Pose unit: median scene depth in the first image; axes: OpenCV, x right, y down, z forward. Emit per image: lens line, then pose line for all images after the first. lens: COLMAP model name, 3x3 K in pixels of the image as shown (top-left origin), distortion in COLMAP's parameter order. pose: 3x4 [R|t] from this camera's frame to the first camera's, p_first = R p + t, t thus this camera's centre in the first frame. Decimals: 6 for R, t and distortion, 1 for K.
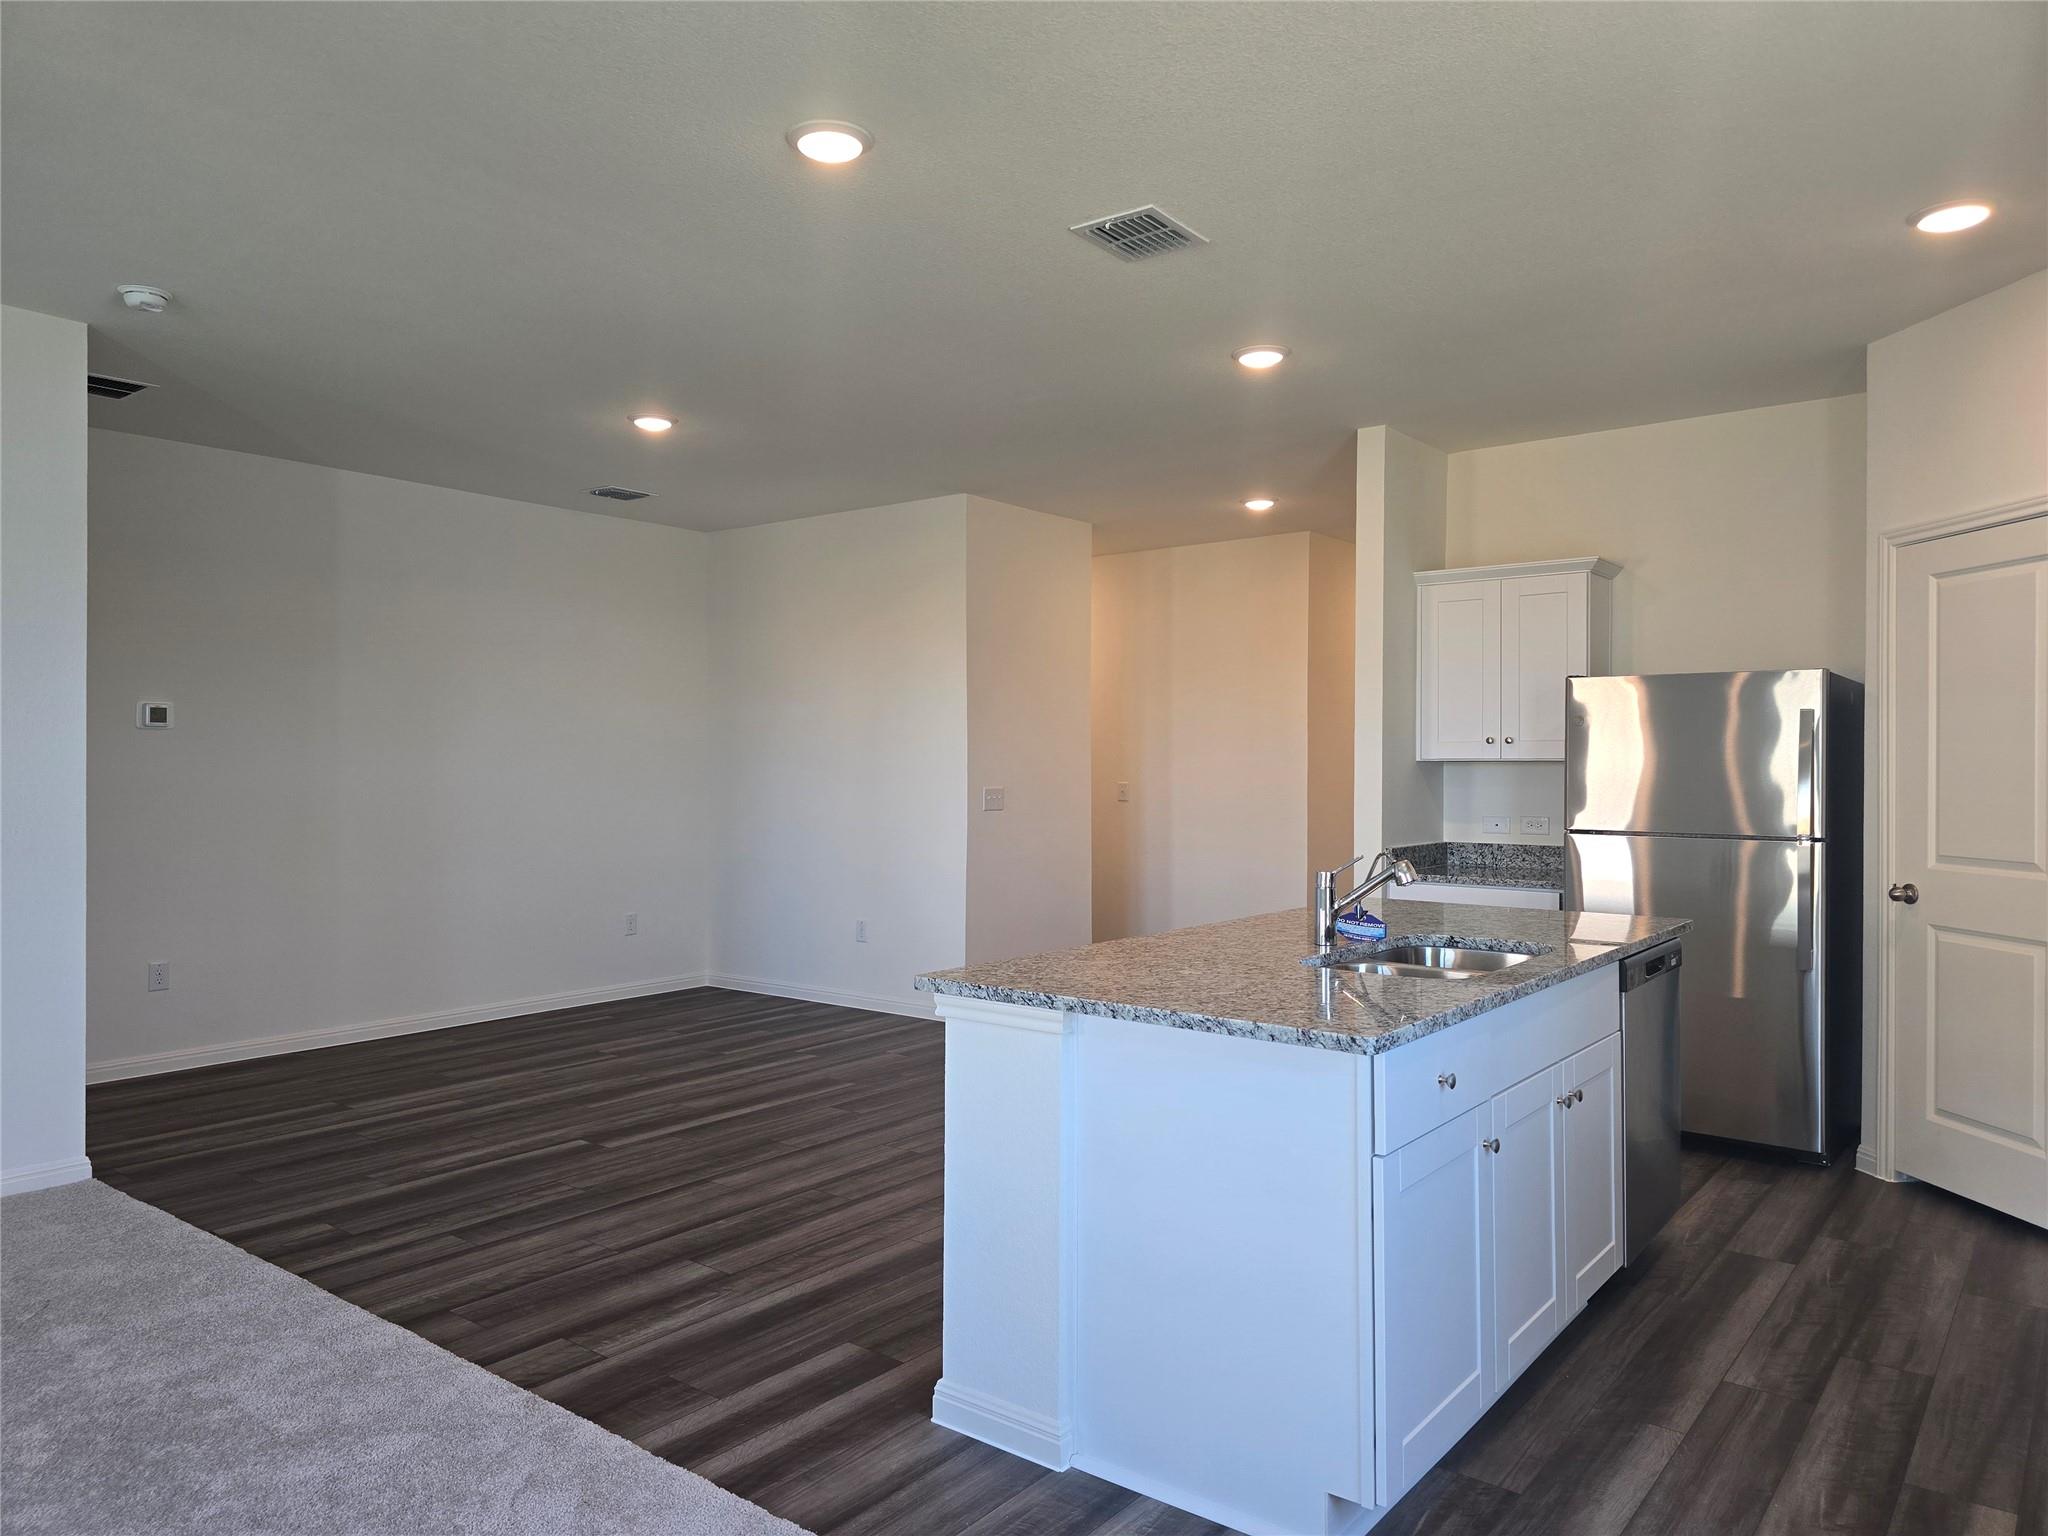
lens RADIAL K [[1384.4, 0, 1001.1], [0, 1384.4, 771.0], [0, 0, 1]] dist [0.059687, 0.000458]
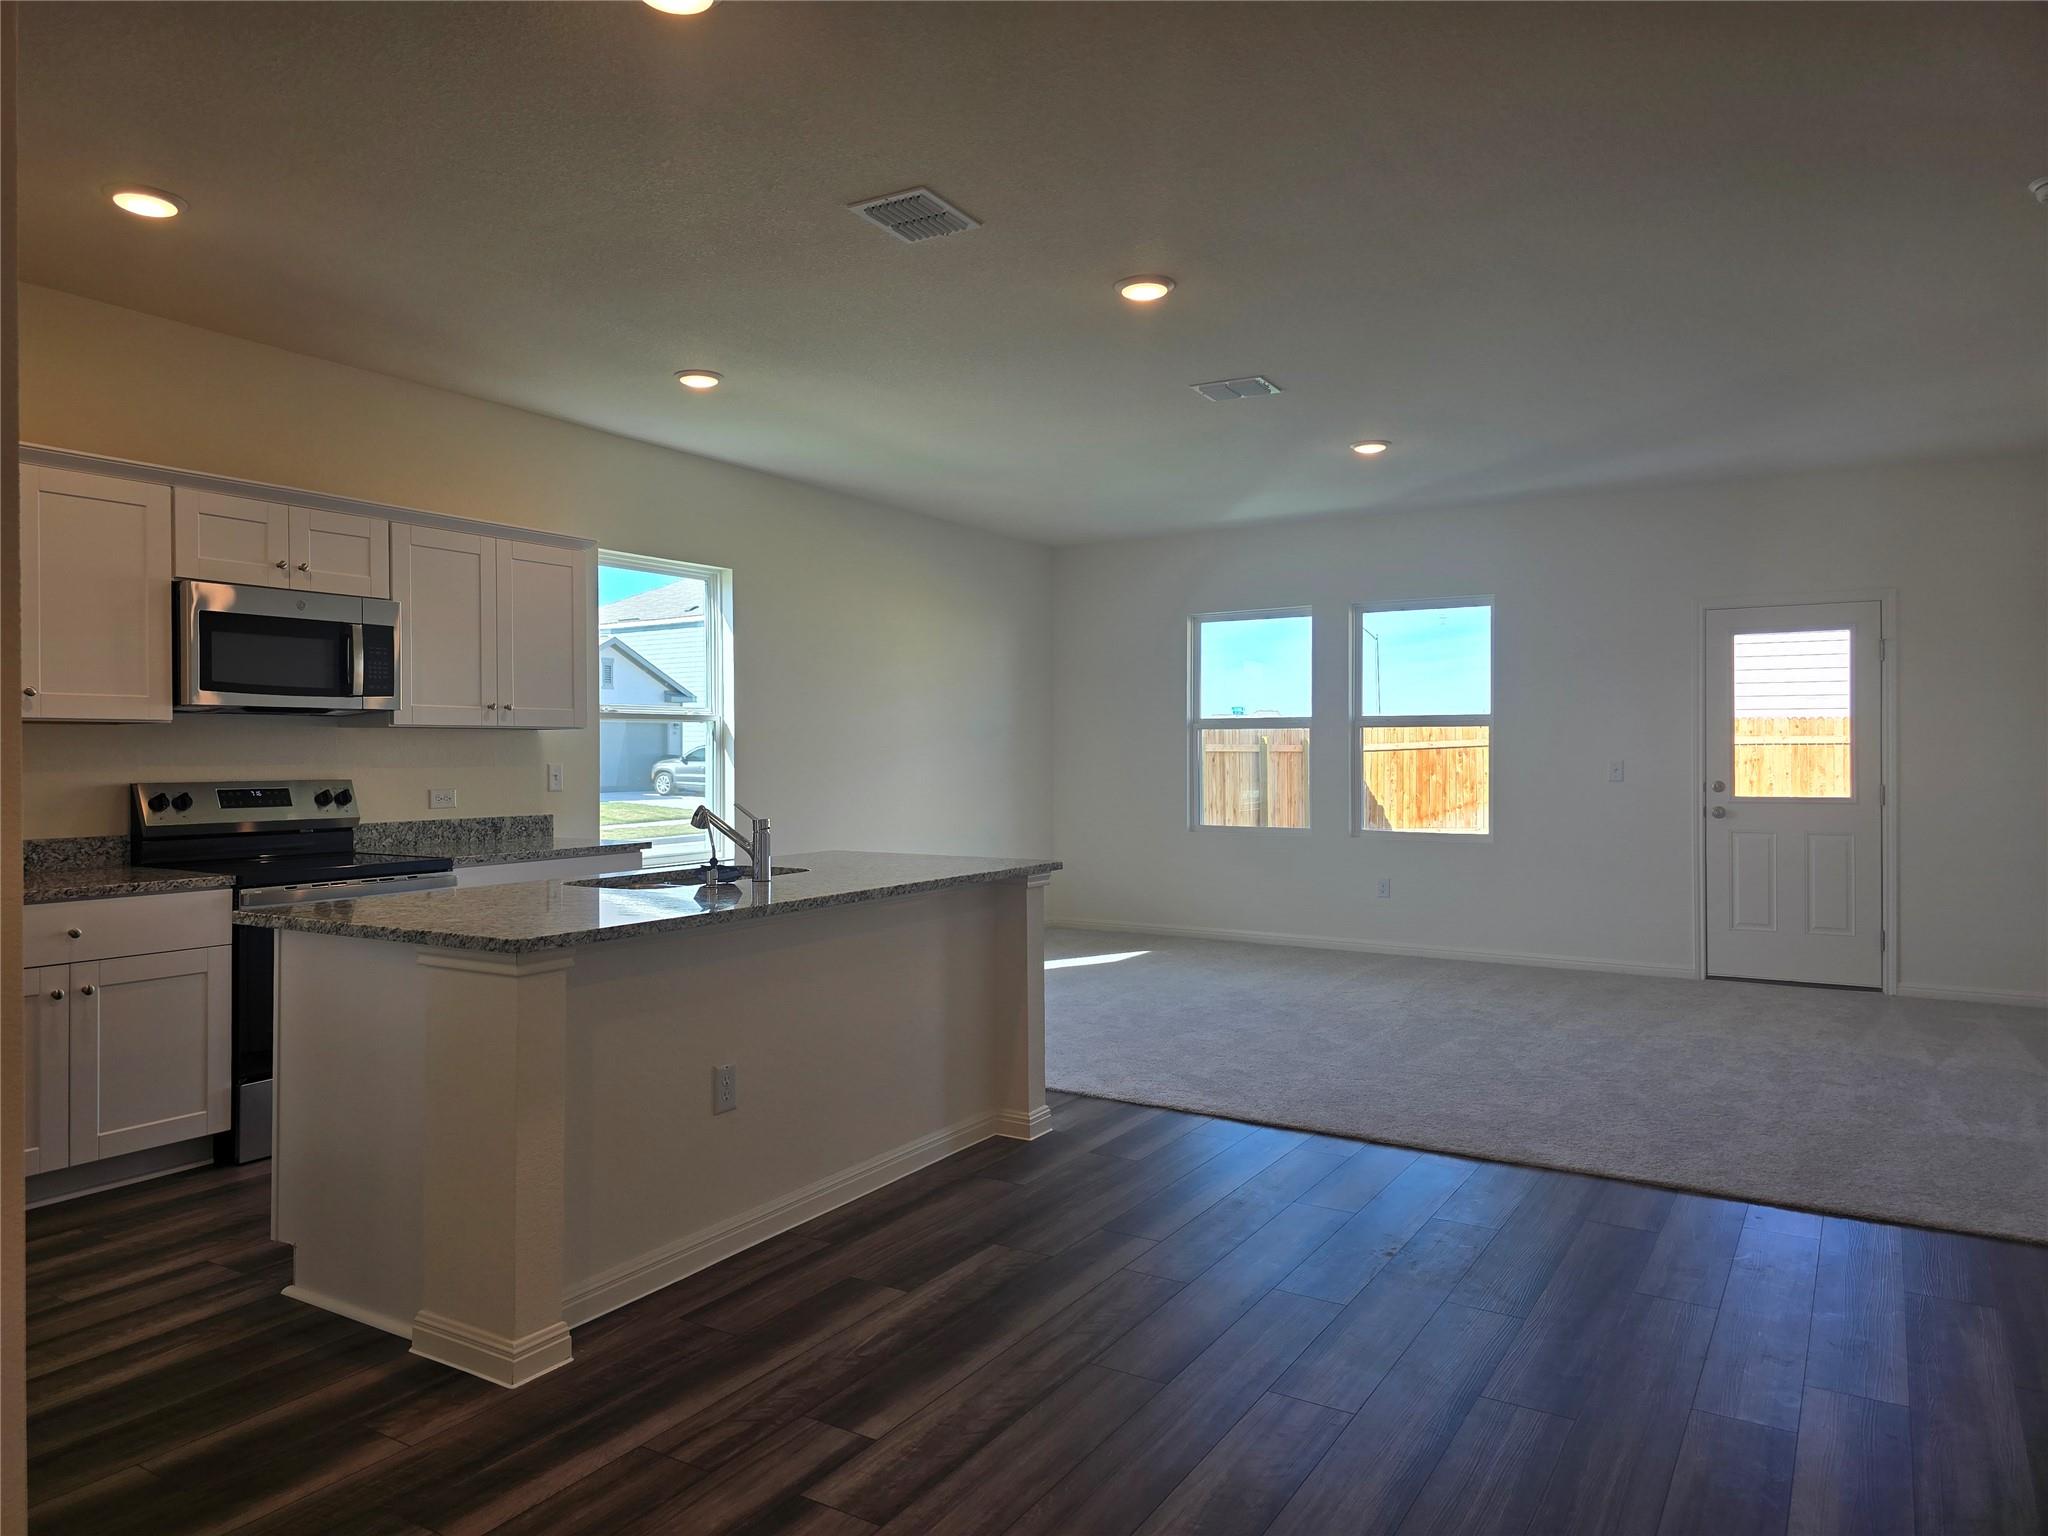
lens RADIAL K [[1359.7, 0, 997.0], [0, 1359.7, 760.9], [0, 0, 1]] dist [0.077226, -0.077422]
pose [[-0.993770, -0.001304, -0.111440, 0.128985], [-0.002619, 0.999929, 0.011653, 0.007251], [0.111417, 0.011873, -0.993703, 1.710601]]
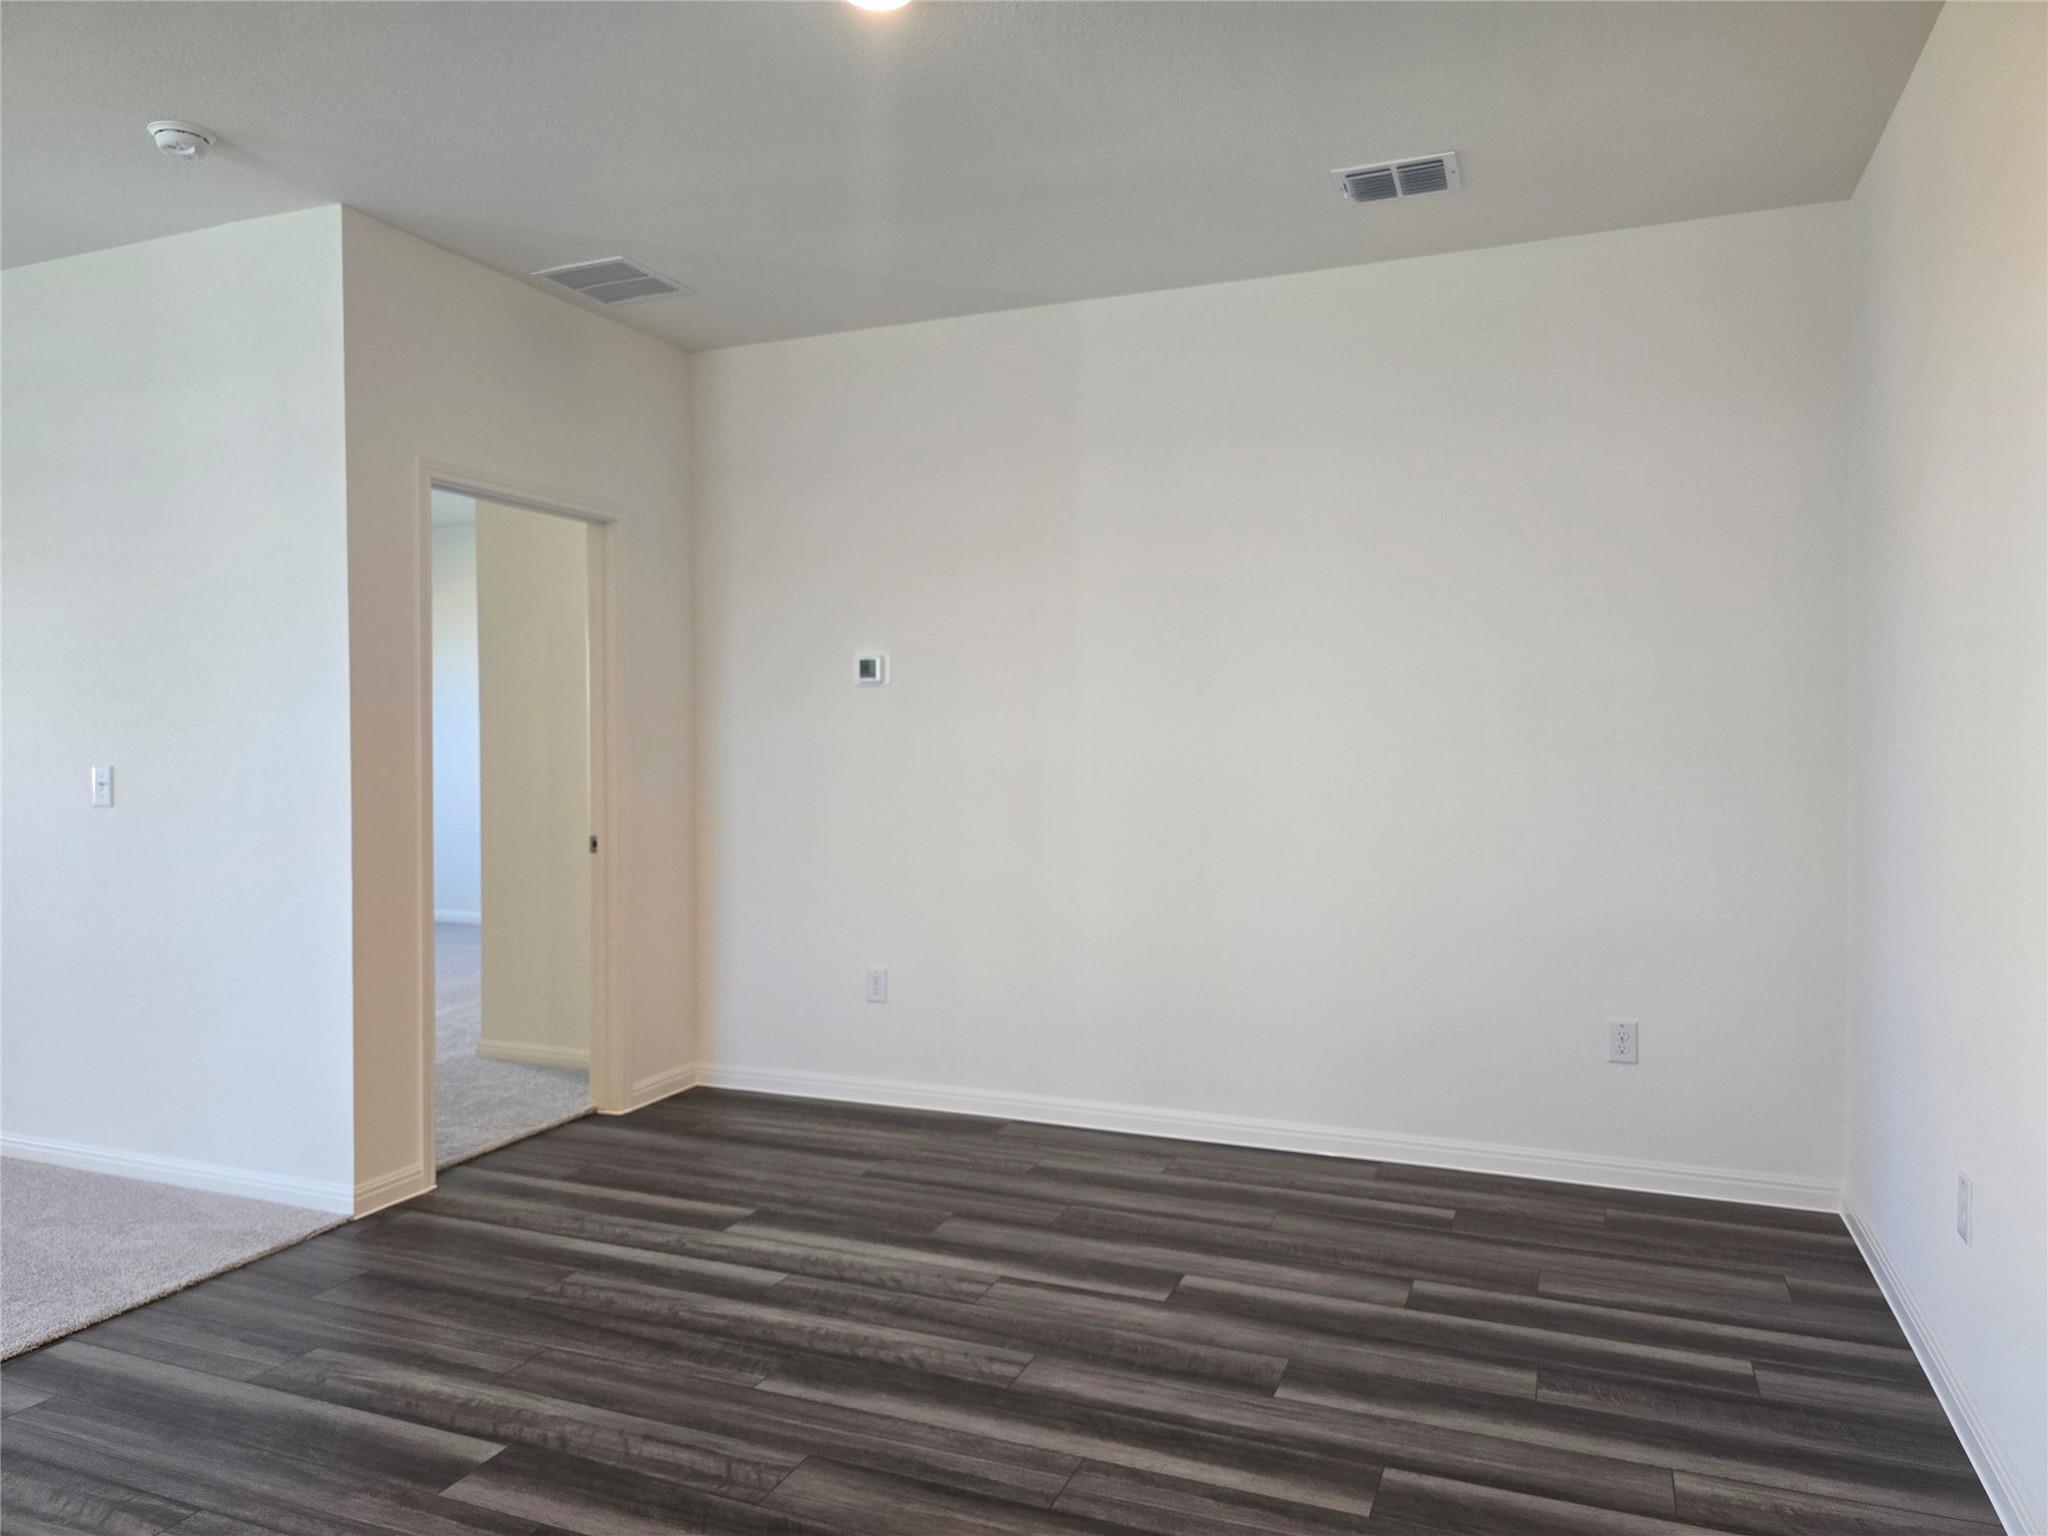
lens RADIAL K [[1381.6, 0, 1024.0], [0, 1381.6, 768.0], [0, 0, 1]] dist [0.004183, 0.000880]
pose [[0.277728, 0.010186, -0.960606, 0.268510], [0.003134, 0.999929, 0.011509, 0.012077], [0.960655, -0.006207, 0.277676, 1.193444]]
